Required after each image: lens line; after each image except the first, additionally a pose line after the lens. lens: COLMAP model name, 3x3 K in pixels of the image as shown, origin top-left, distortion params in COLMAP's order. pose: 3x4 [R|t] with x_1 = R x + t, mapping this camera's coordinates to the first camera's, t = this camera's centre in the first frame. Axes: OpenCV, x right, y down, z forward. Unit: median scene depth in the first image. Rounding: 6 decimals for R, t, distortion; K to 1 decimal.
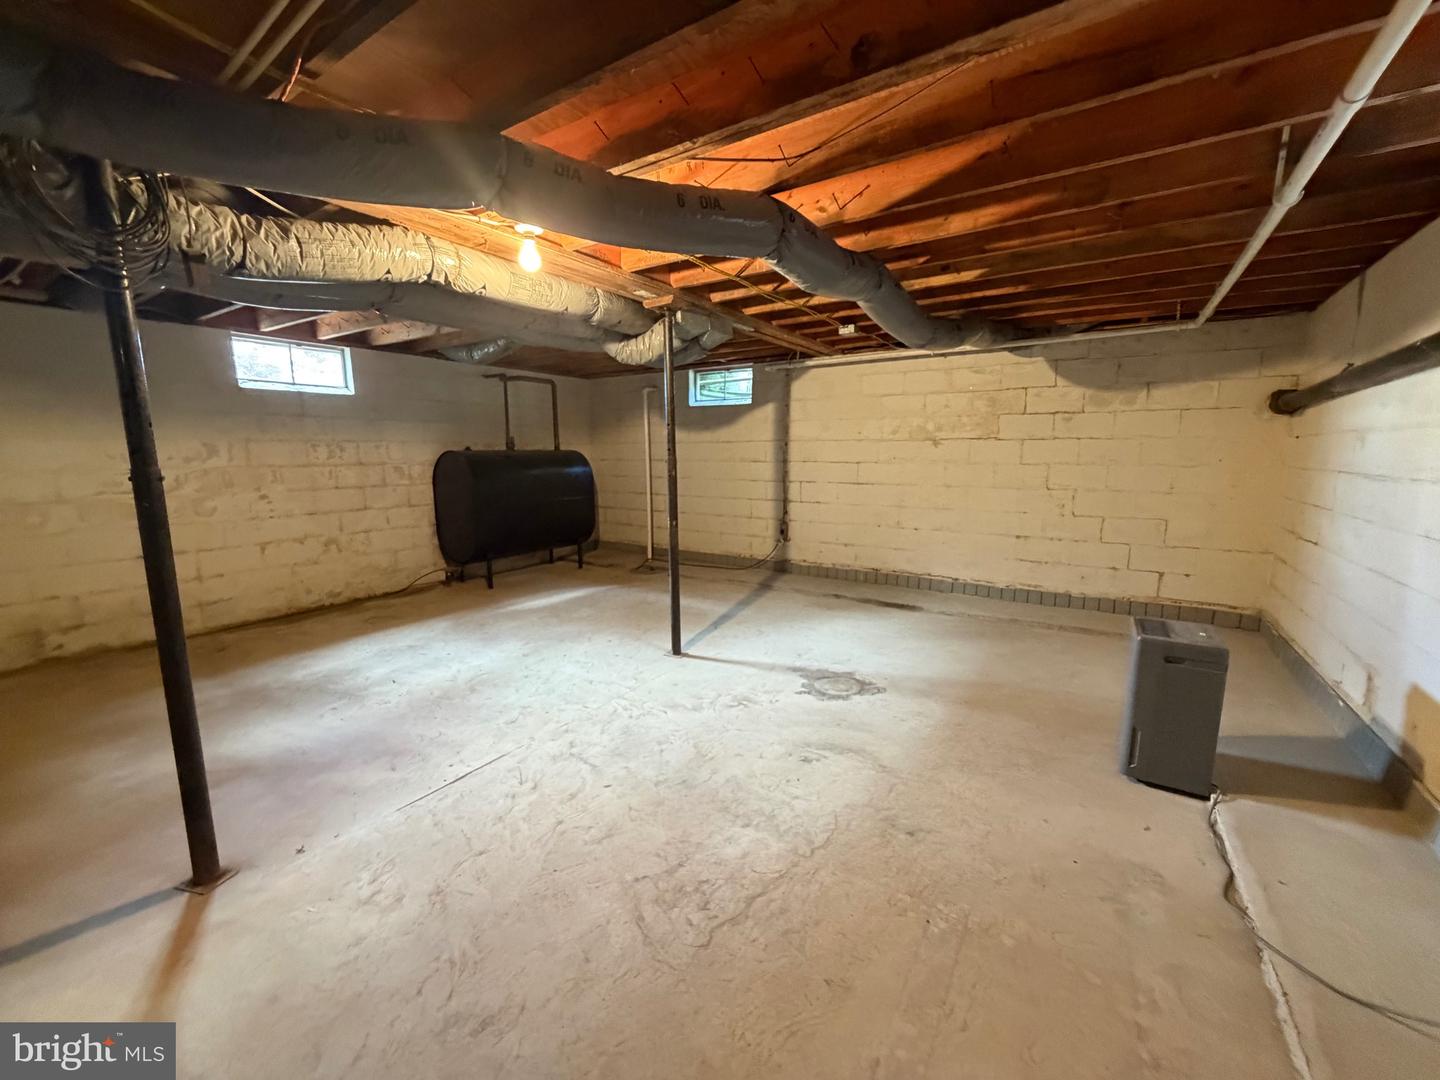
lens RADIAL K [[578.3, 0, 722.9], [0, 578.3, 540.3], [0, 0, 1]] dist [0.000276, 0.000146]
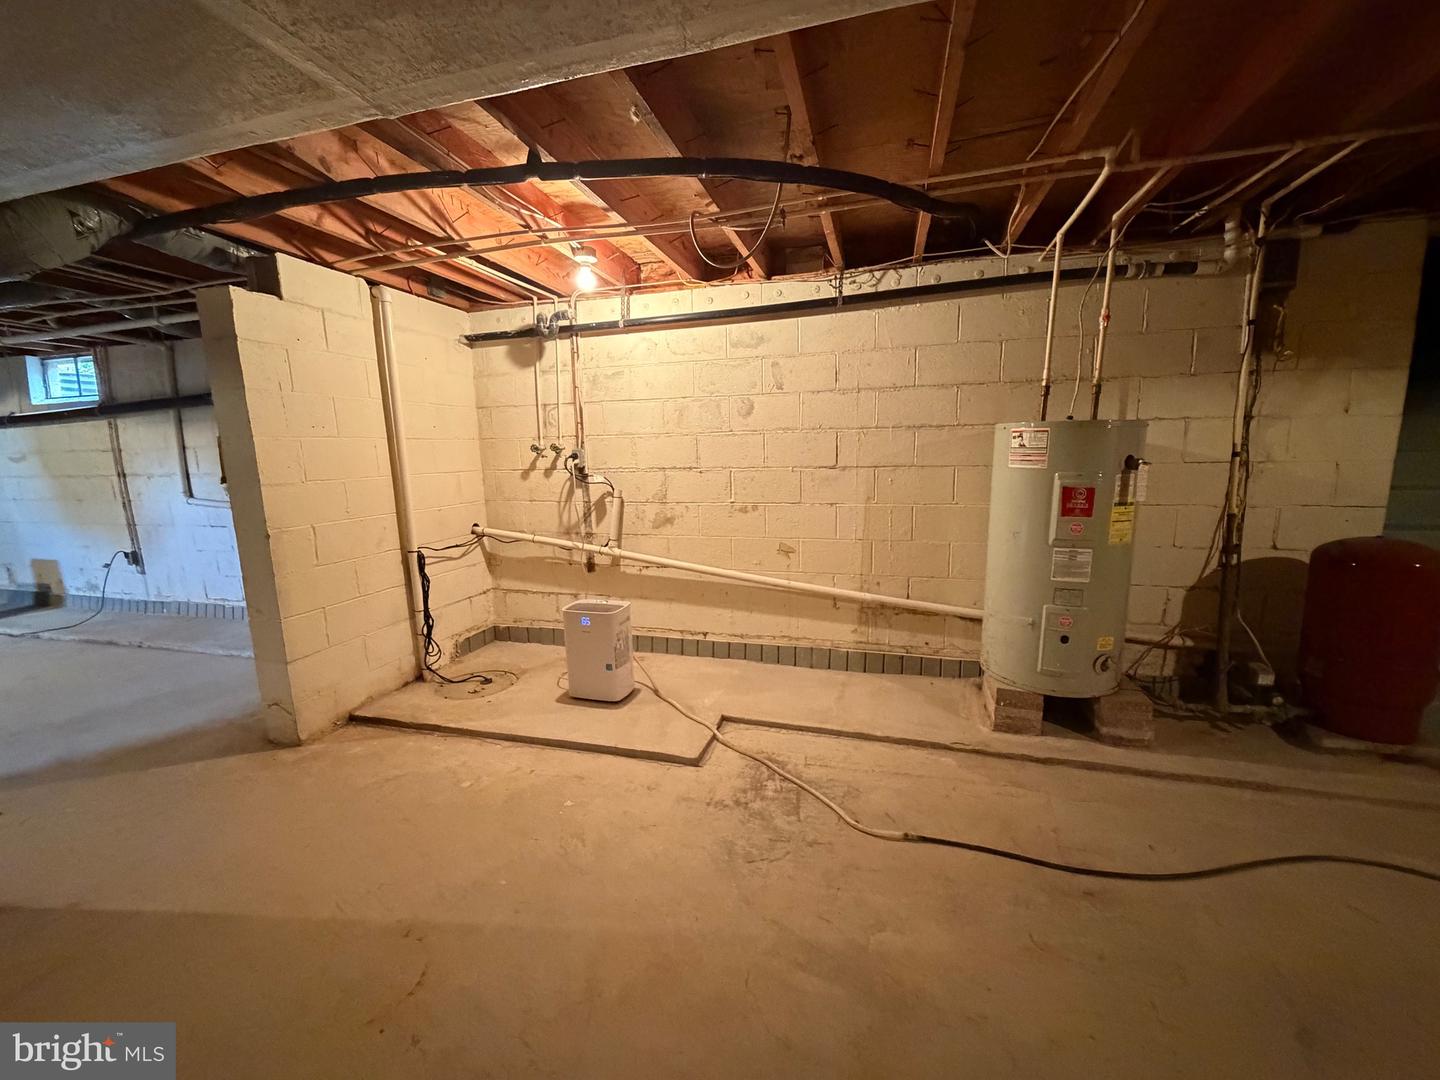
lens RADIAL K [[575.6, 0, 724.9], [0, 575.6, 539.7], [0, 0, 1]] dist [0.000177, 0.000142]
pose [[-0.298383, -0.134155, 0.944971, -1.025516], [0.167614, 0.967321, 0.190253, 0.101734], [-0.939613, 0.215159, -0.266146, -0.583824]]
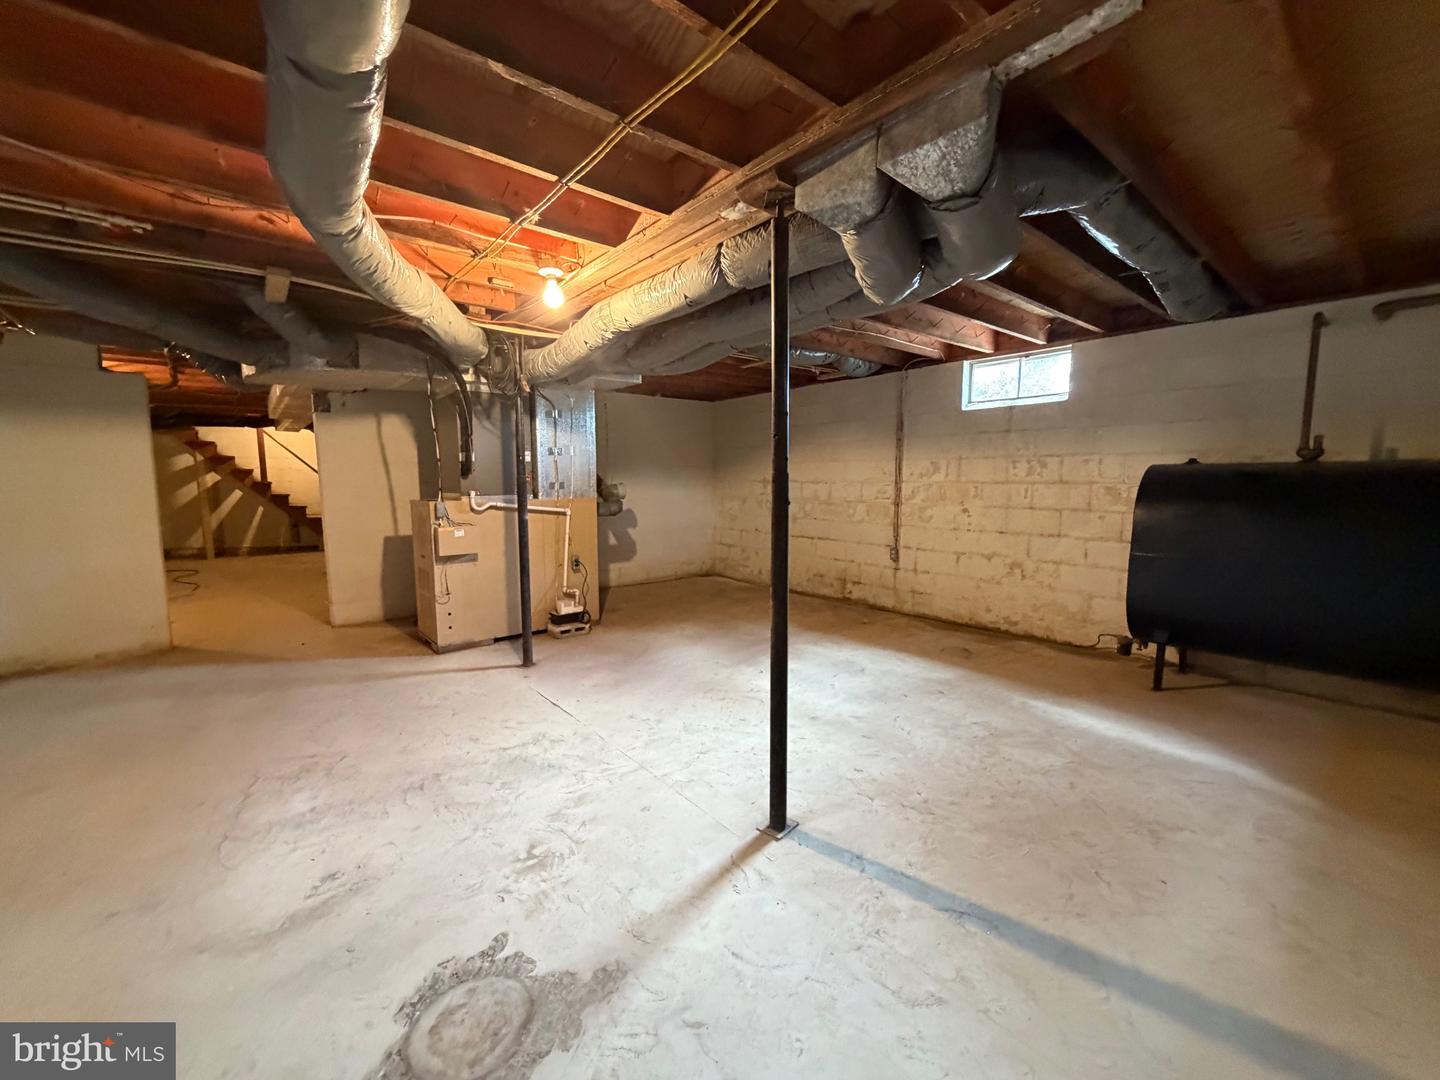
lens RADIAL K [[575.6, 0, 724.9], [0, 575.6, 539.7], [0, 0, 1]] dist [0.000177, 0.000142]
pose [[-0.290039, 0.109653, -0.950712, 0.394950], [-0.141563, 0.977570, 0.155939, -0.139253], [0.946487, 0.179814, -0.268011, 0.968667]]
